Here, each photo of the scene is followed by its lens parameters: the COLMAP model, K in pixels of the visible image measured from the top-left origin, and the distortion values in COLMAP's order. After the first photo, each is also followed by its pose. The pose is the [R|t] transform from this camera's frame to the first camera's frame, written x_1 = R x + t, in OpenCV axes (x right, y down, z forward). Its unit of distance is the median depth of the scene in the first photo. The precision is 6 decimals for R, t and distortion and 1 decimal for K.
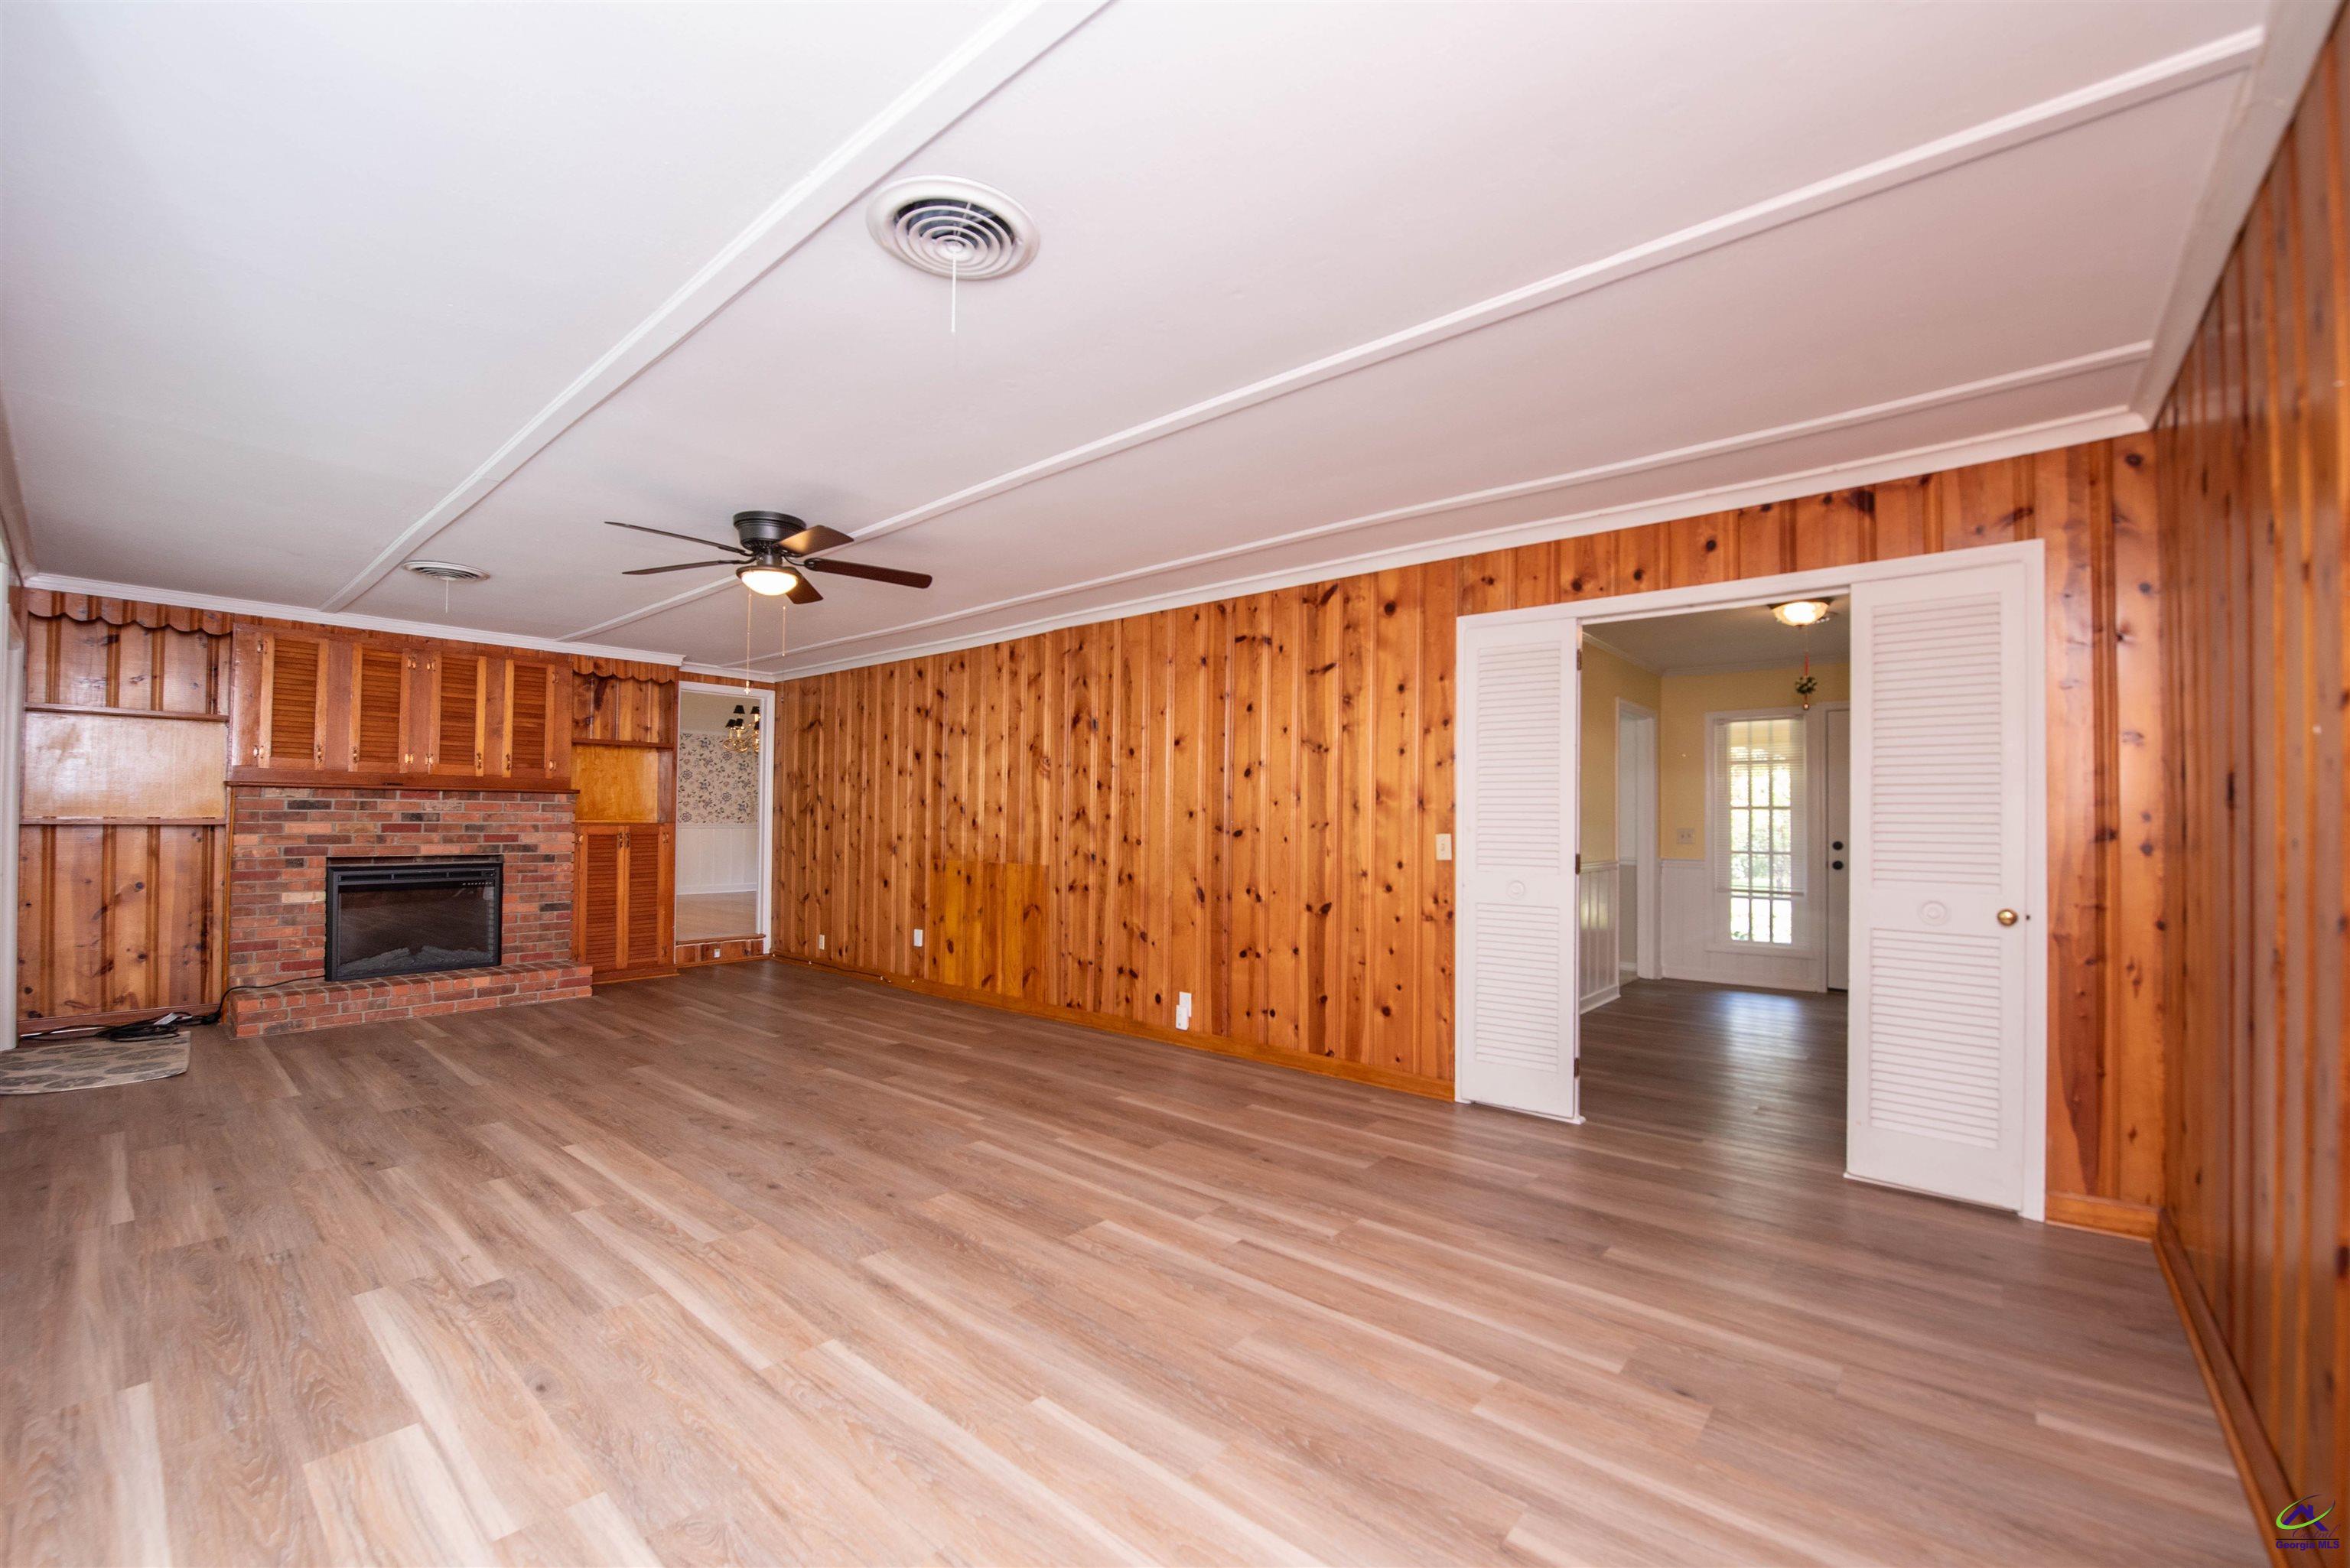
lens RADIAL K [[946.2, 0, 1166.4], [0, 946.2, 800.0], [0, 0, 1]] dist [-0.009743, -0.003749]
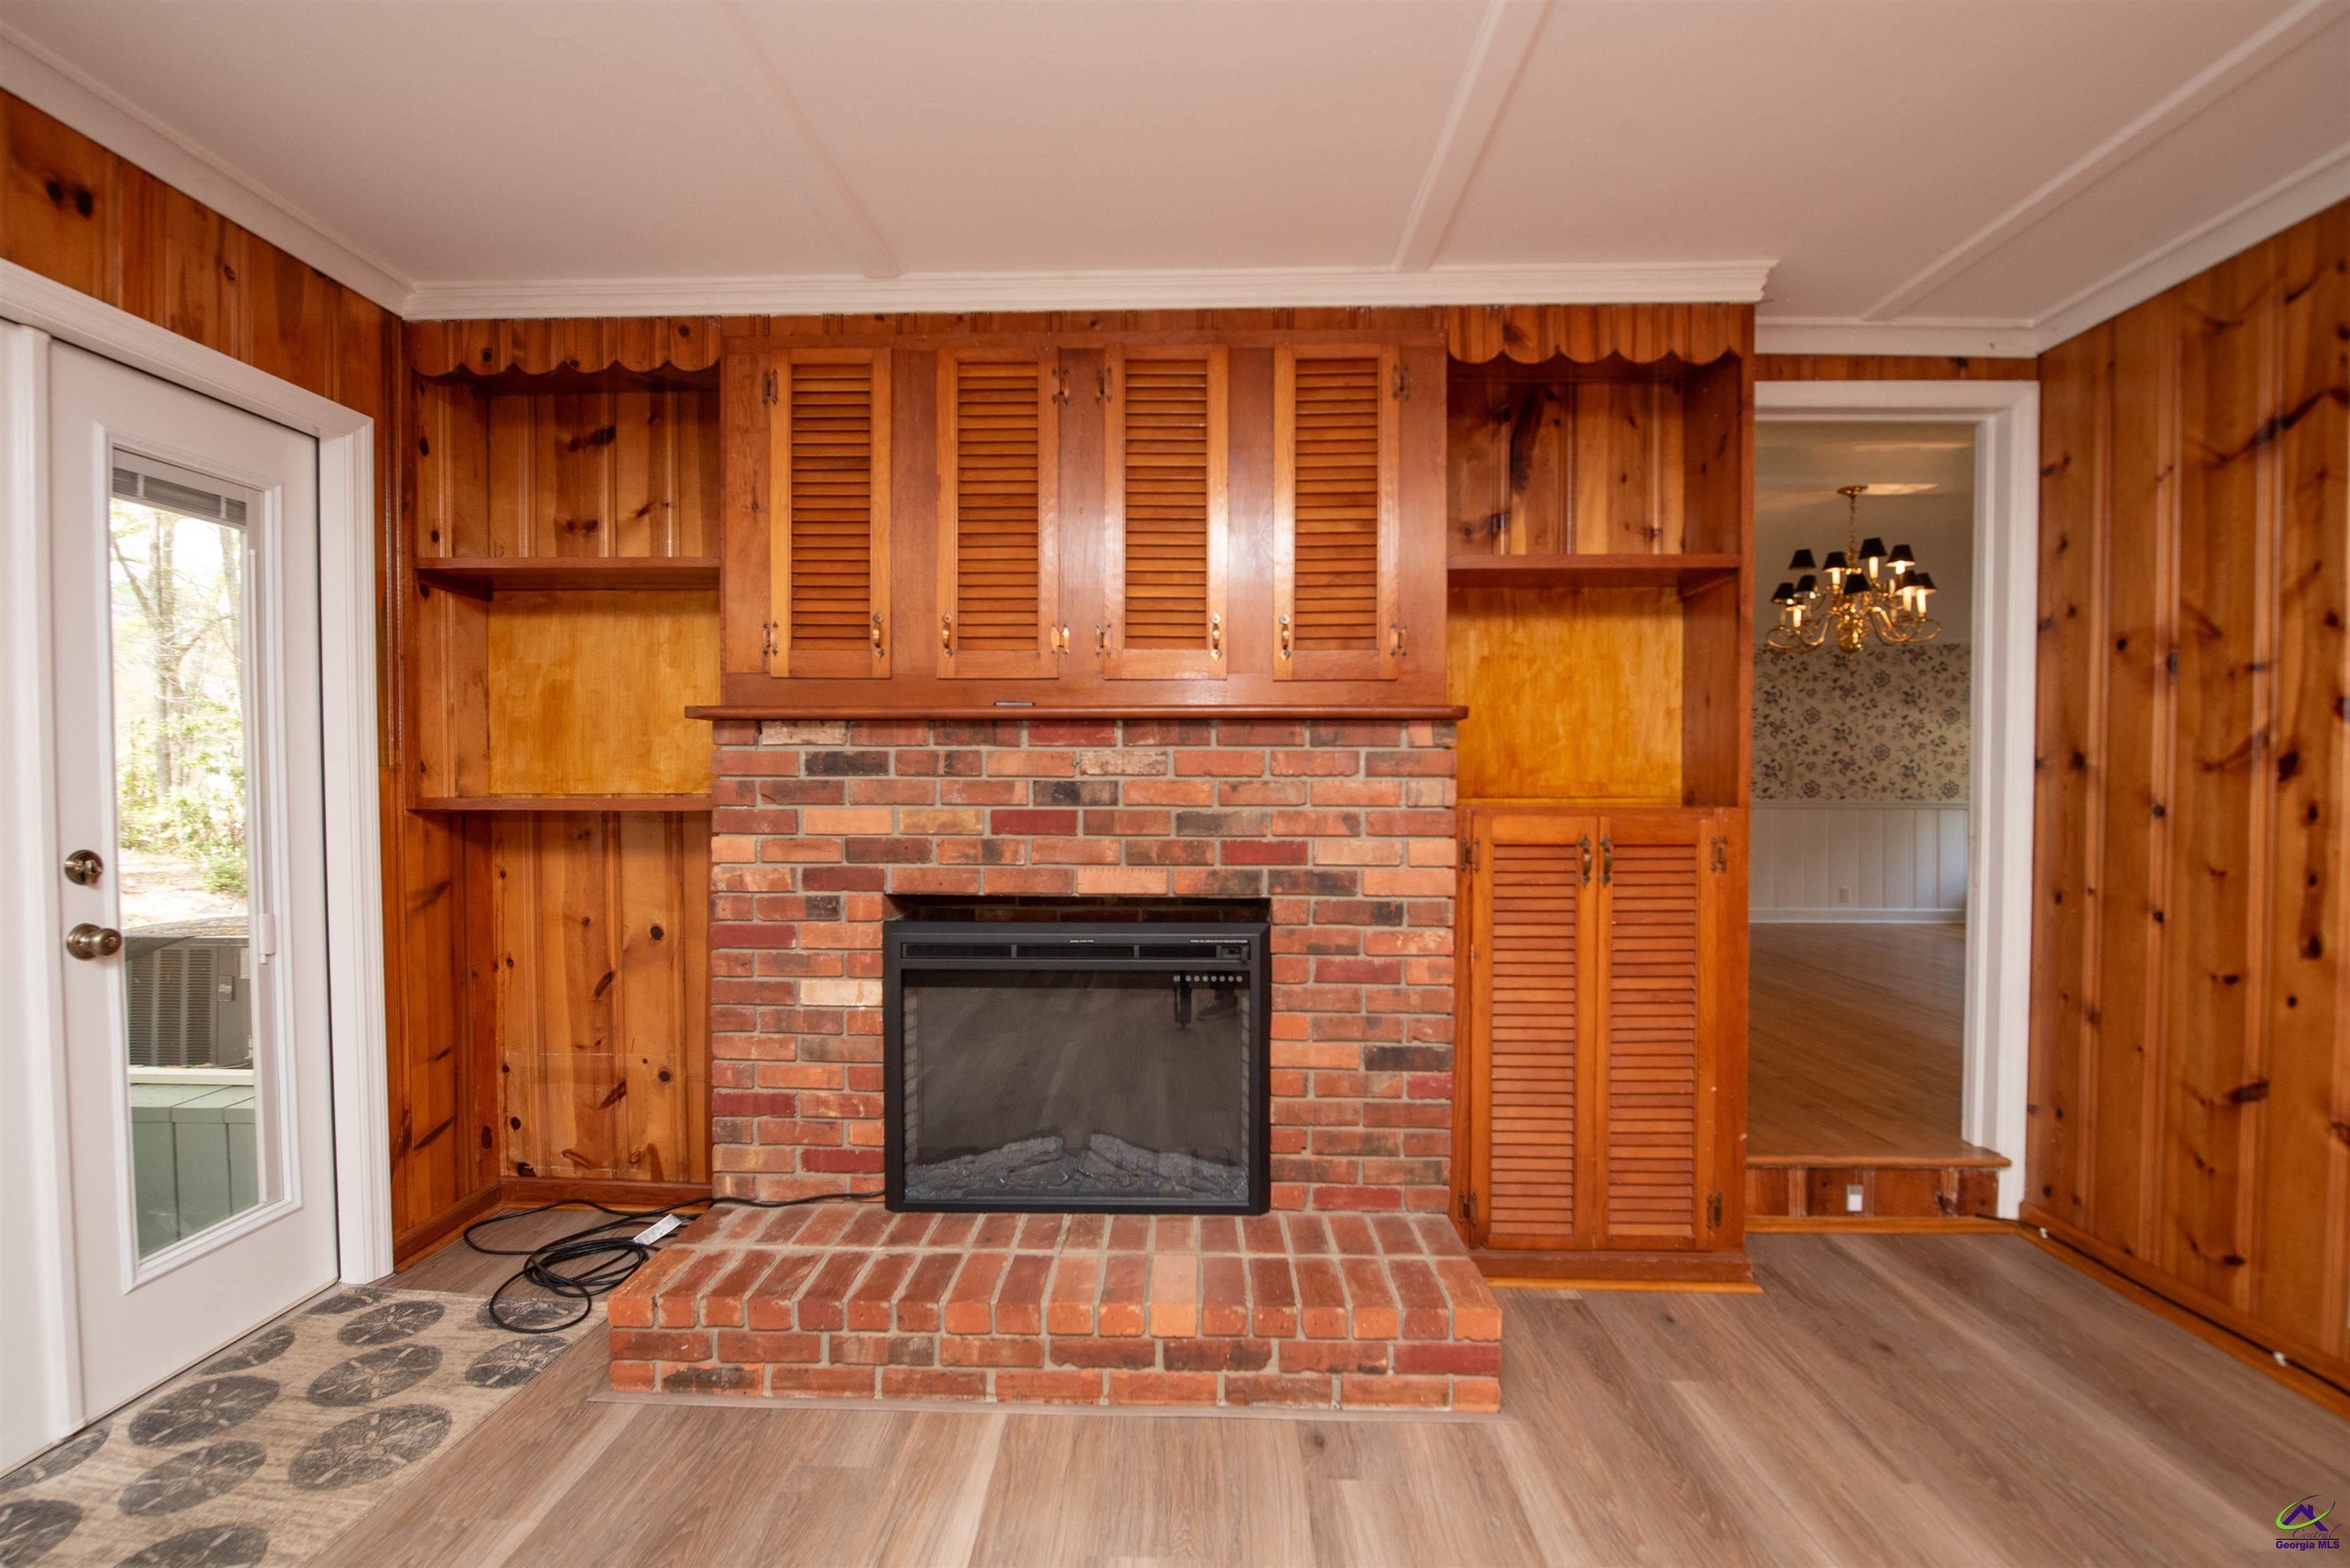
lens RADIAL K [[946.2, 0, 1166.4], [0, 946.2, 800.0], [0, 0, 1]] dist [-0.009743, -0.003749]
pose [[0.610230, 0.006002, -0.792201, -0.468346], [0.018955, 0.999574, 0.022175, 0.013090], [0.791997, -0.028548, 0.609857, 0.786637]]
